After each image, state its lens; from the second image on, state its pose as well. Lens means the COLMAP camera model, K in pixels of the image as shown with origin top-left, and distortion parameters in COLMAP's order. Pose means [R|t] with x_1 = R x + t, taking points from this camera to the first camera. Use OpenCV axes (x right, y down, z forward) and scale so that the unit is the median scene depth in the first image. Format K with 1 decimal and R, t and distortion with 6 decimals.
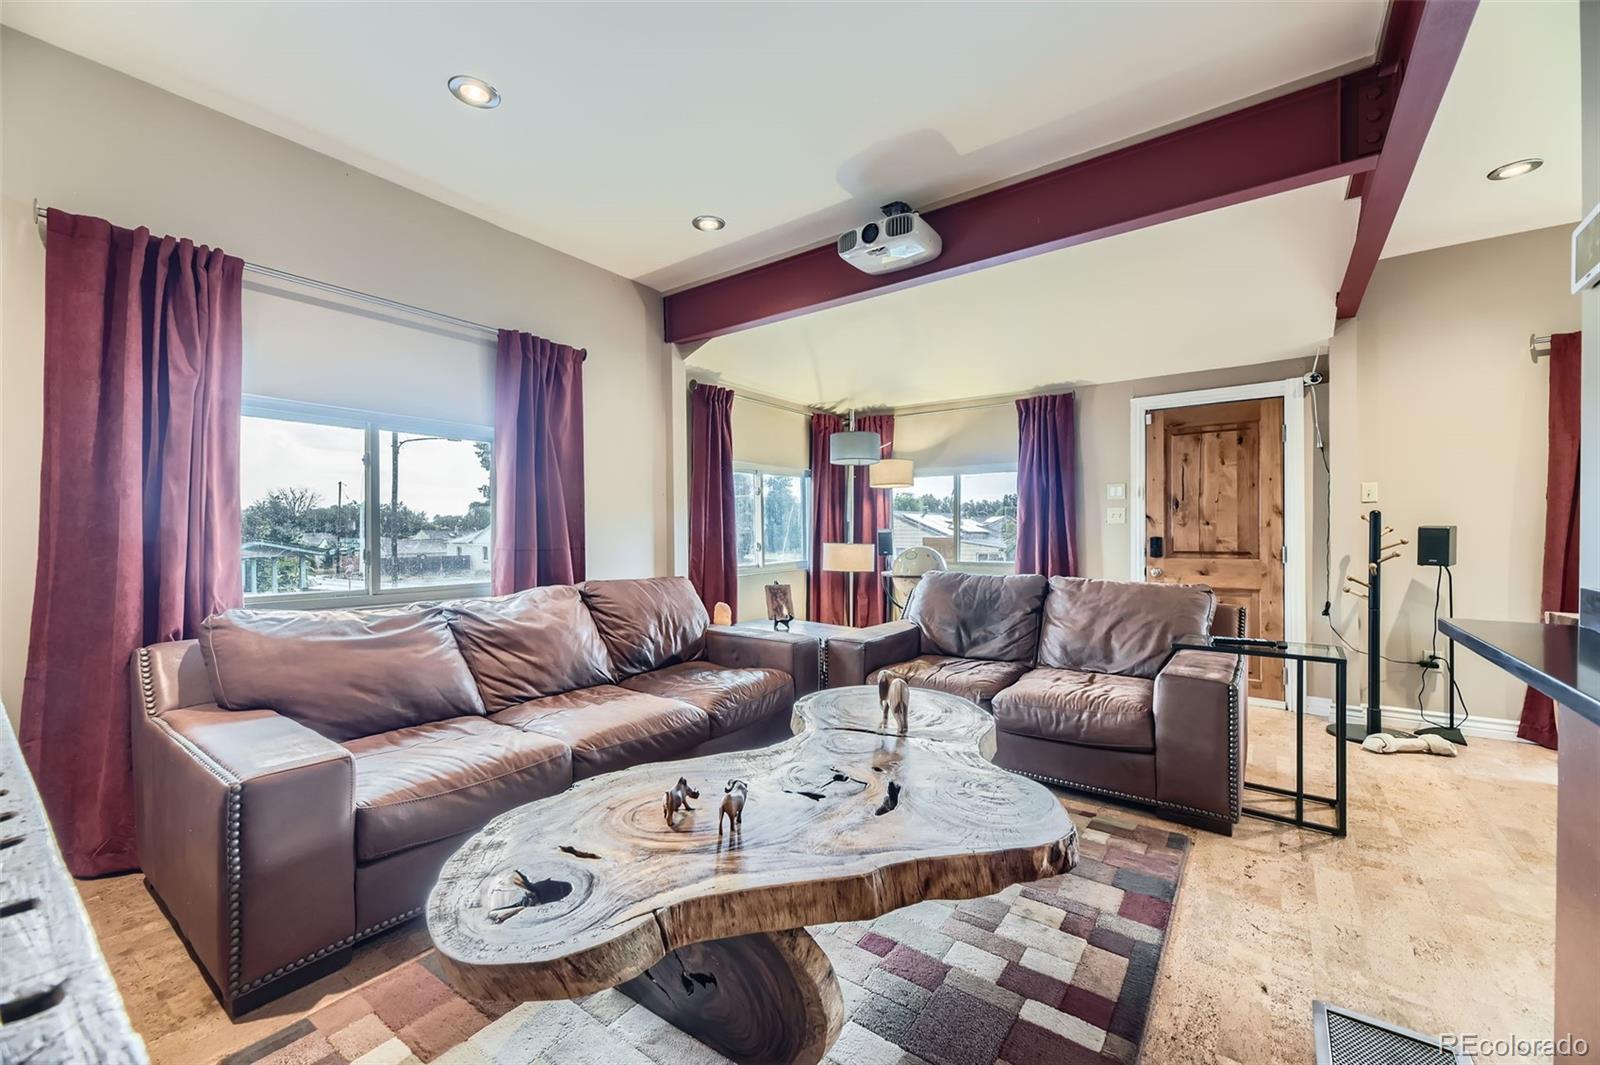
lens RADIAL K [[642.3, 0, 798.8], [0, 642.3, 534.0], [0, 0, 1]] dist [0.006229, -0.001618]
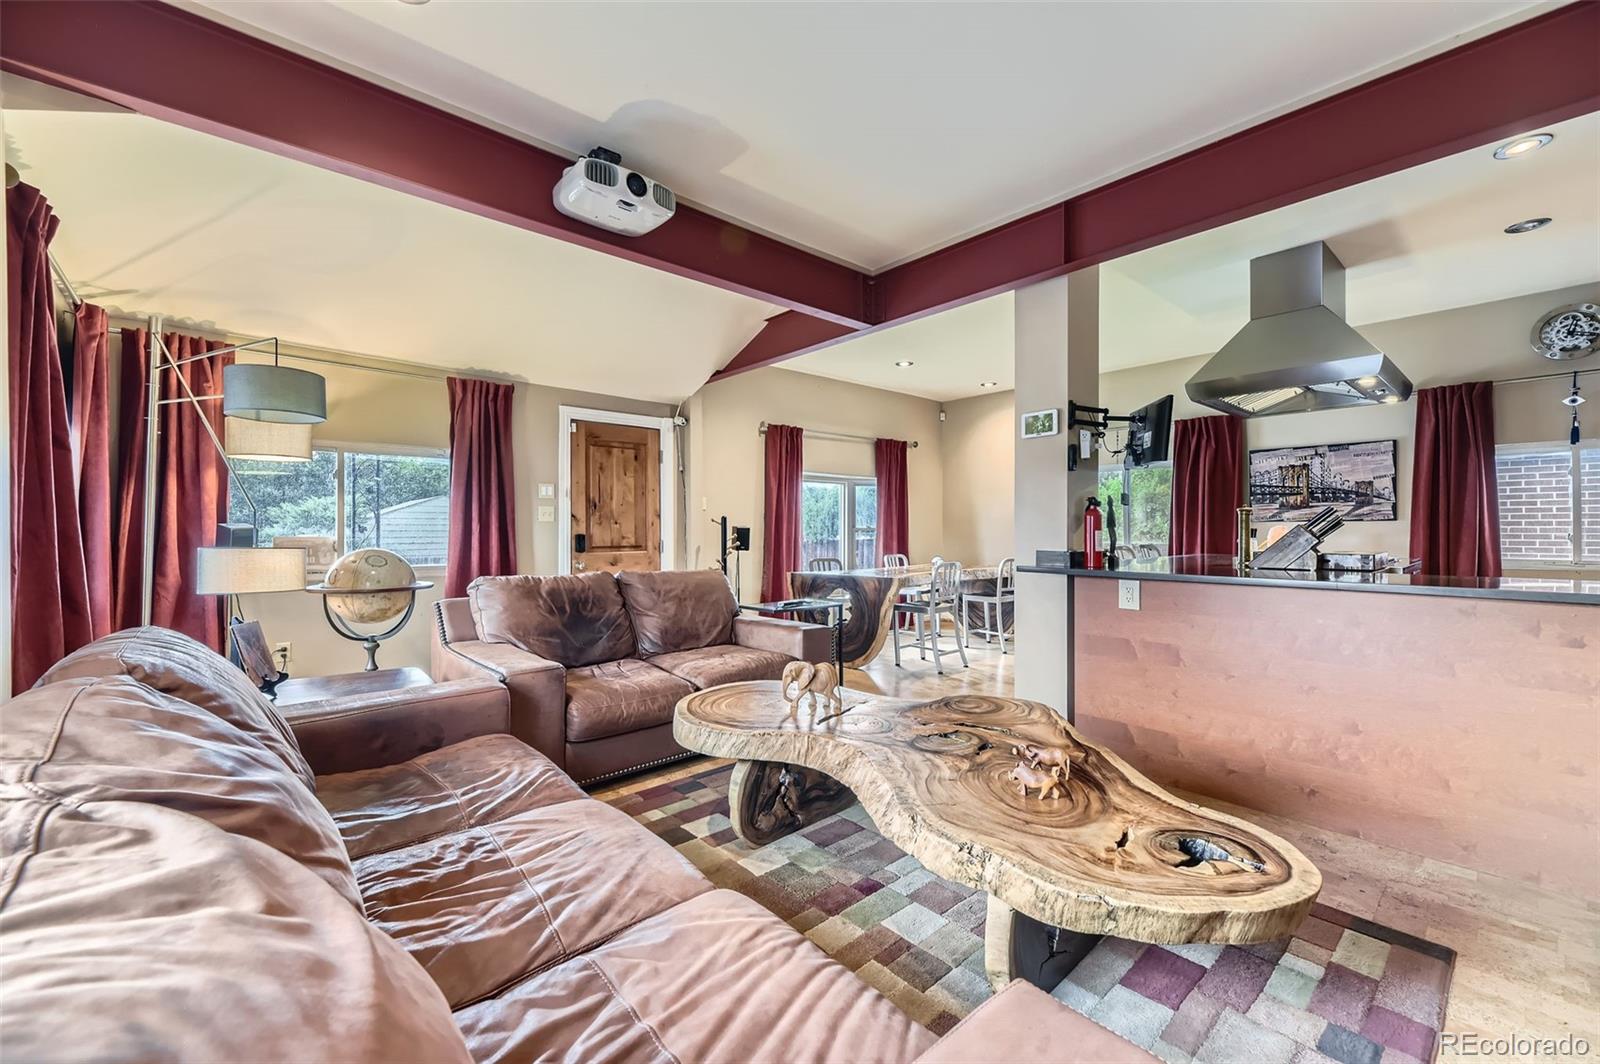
lens RADIAL K [[642.3, 0, 790.9], [0, 642.3, 532.4], [0, 0, 1]] dist [0.006229, -0.001618]
pose [[0.213130, -0.002351, 0.977021, -0.571584], [0.002293, 0.999996, 0.001906, 0.000280], [-0.977021, 0.001834, 0.213135, 0.504802]]
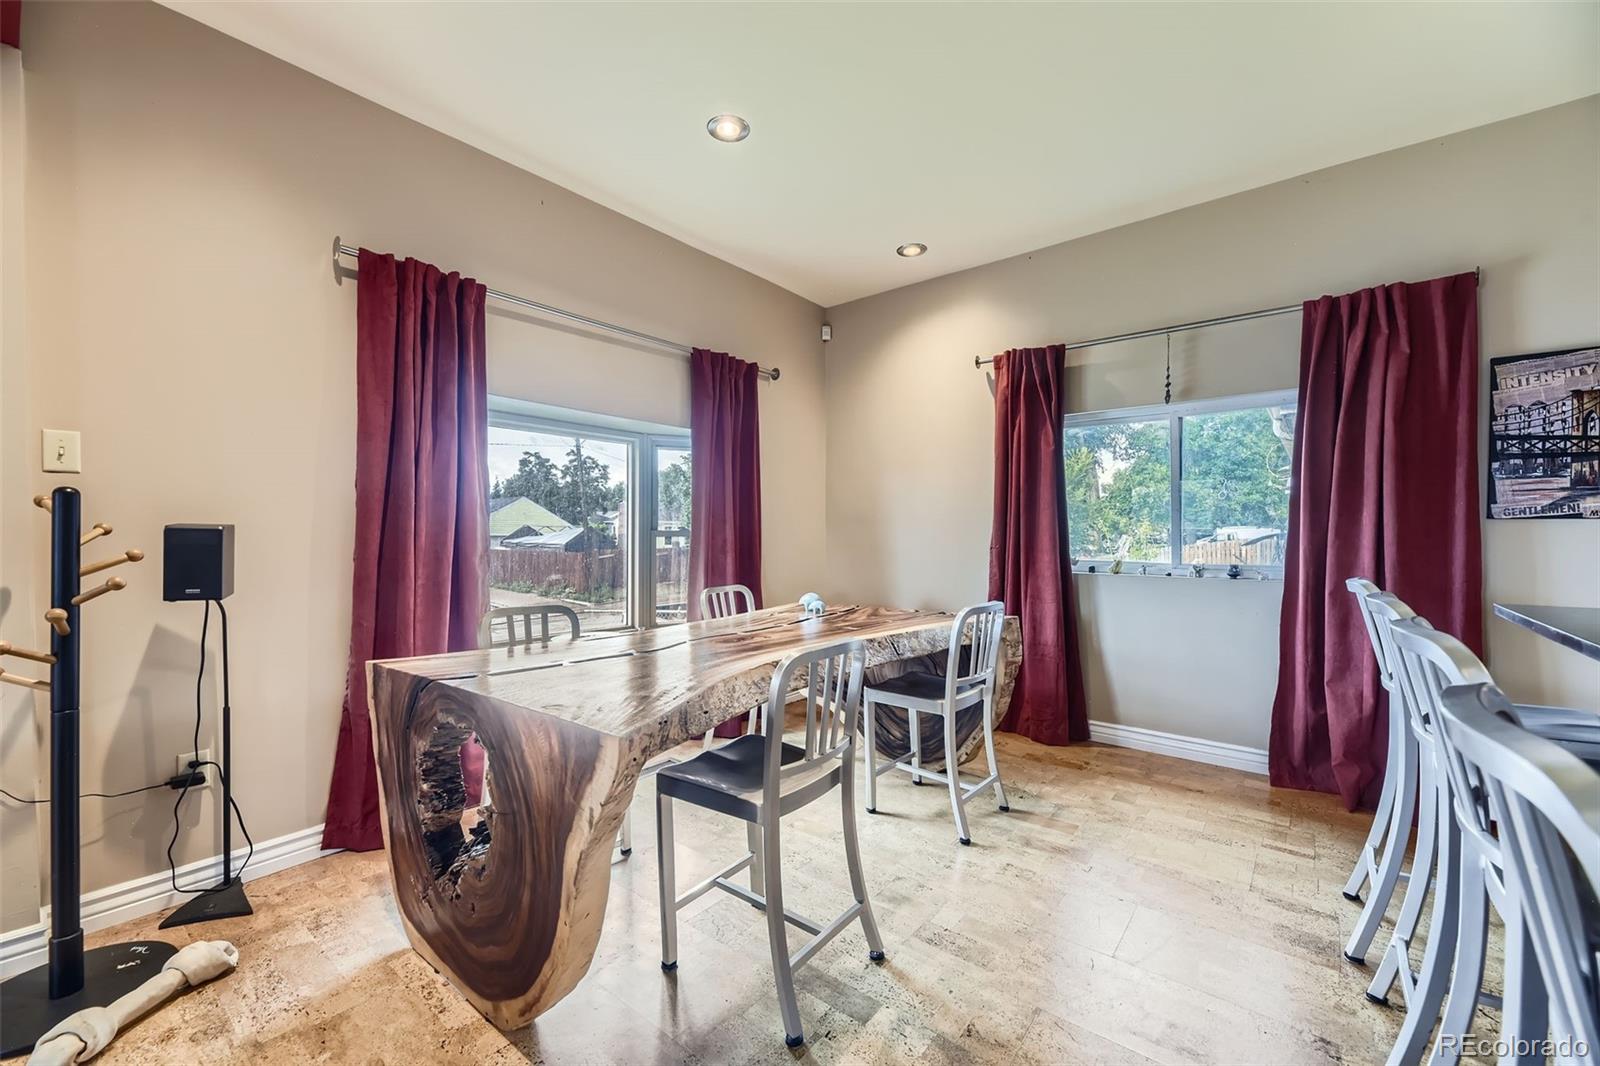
lens RADIAL K [[642.3, 0, 789.7], [0, 642.3, 539.3], [0, 0, 1]] dist [0.006229, -0.001618]
pose [[0.054714, -0.005239, 0.998488, 0.467616], [0.001225, 0.999986, 0.005179, -0.002246], [-0.998501, 0.000940, 0.054720, 0.468666]]
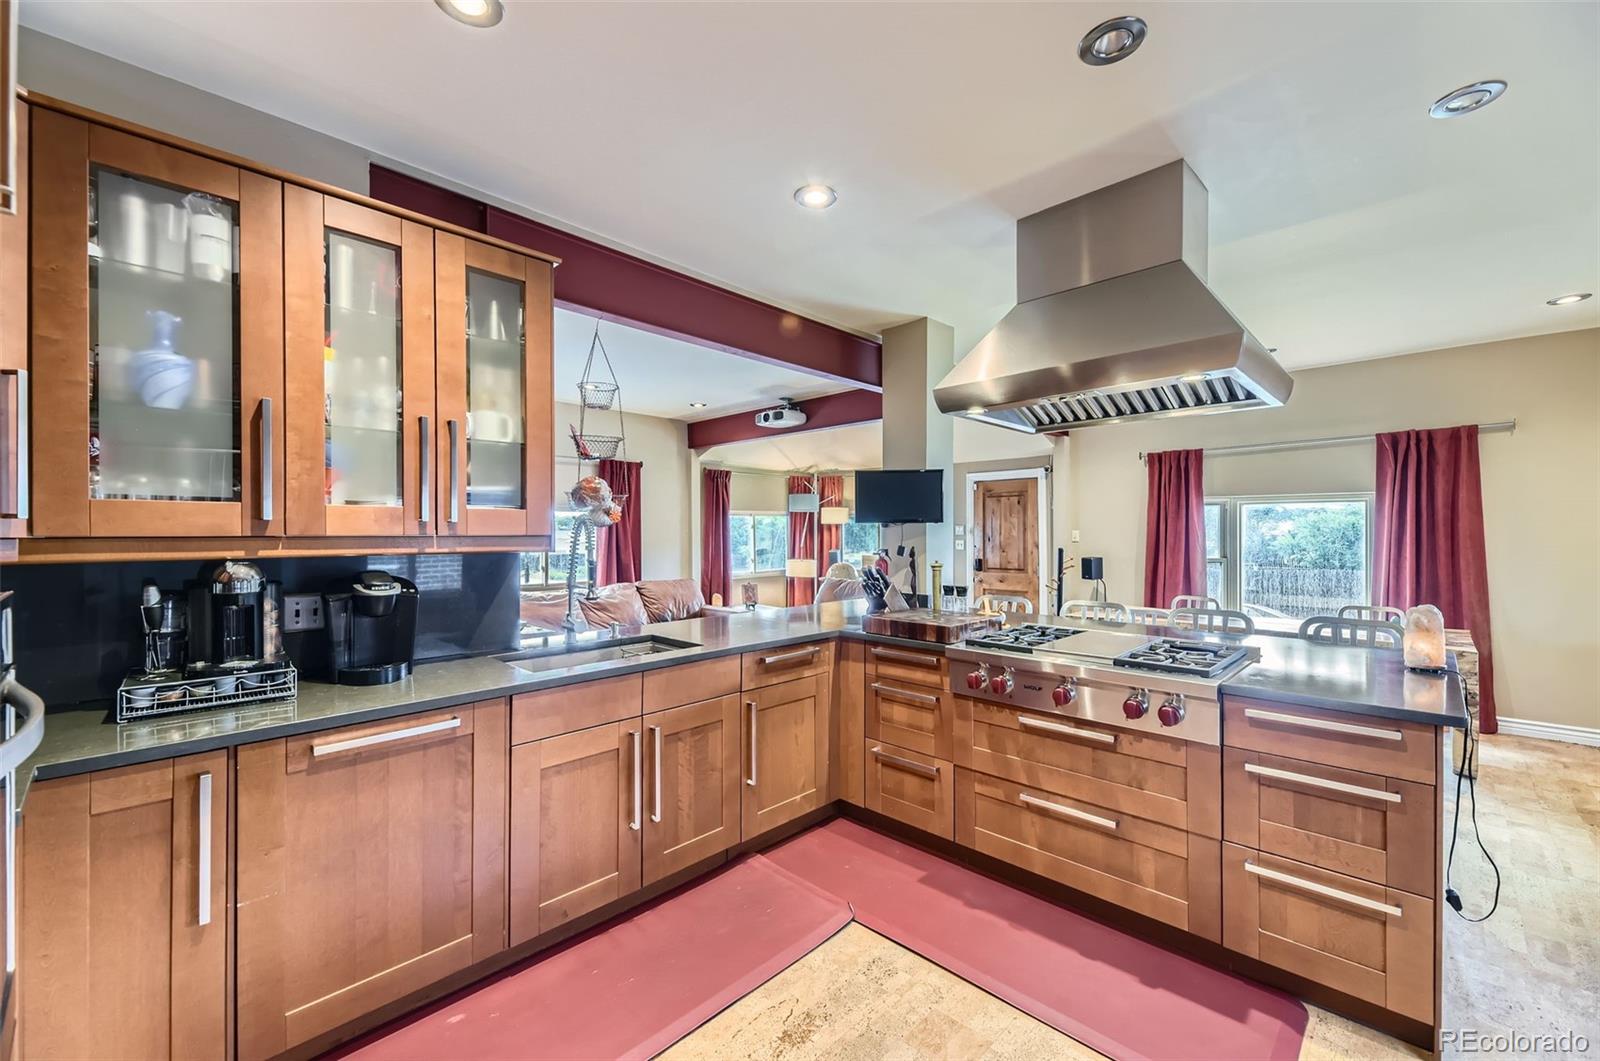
lens RADIAL K [[642.3, 0, 800.7], [0, 642.3, 529.0], [0, 0, 1]] dist [0.006229, -0.001618]
pose [[0.989760, 0.003208, -0.142708, 0.423084], [-0.004050, 0.999976, -0.005606, -0.075171], [0.142687, 0.006126, 0.989749, -0.859918]]
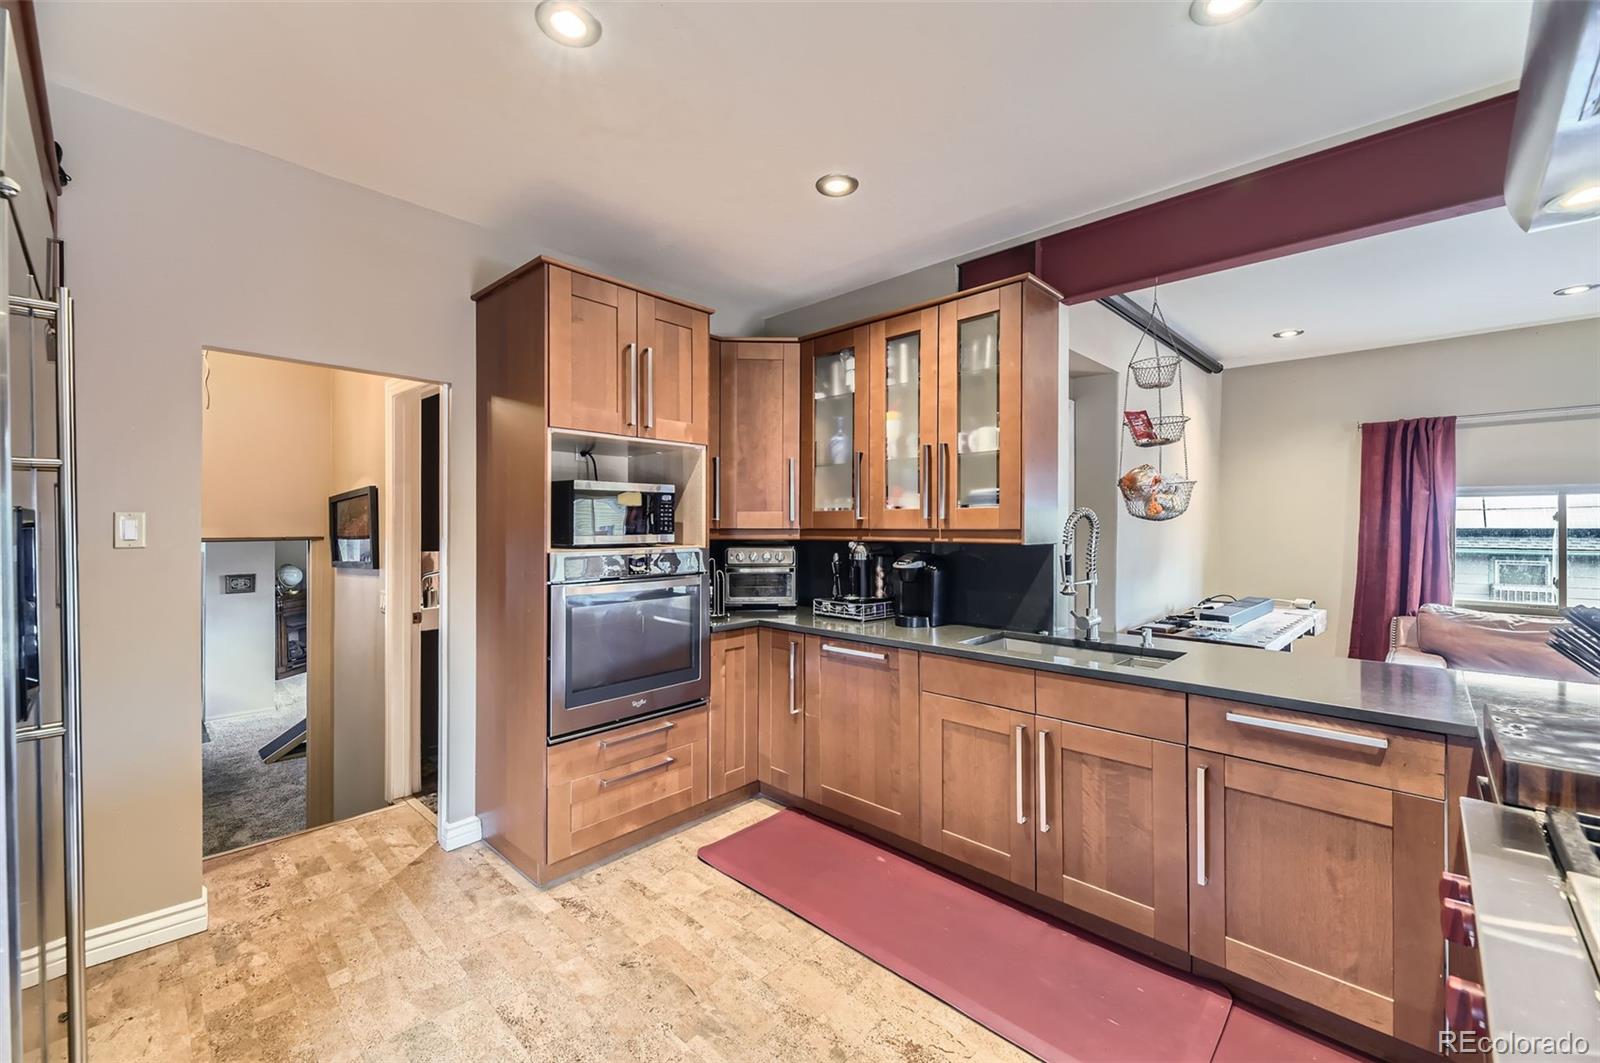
lens RADIAL K [[642.3, 0, 793.7], [0, 642.3, 518.0], [0, 0, 1]] dist [0.006229, -0.001618]
pose [[-0.135452, -0.004338, -0.990774, 0.815144], [-0.002954, 0.999988, -0.003974, -0.081191], [0.990779, 0.002389, -0.135463, -0.414763]]
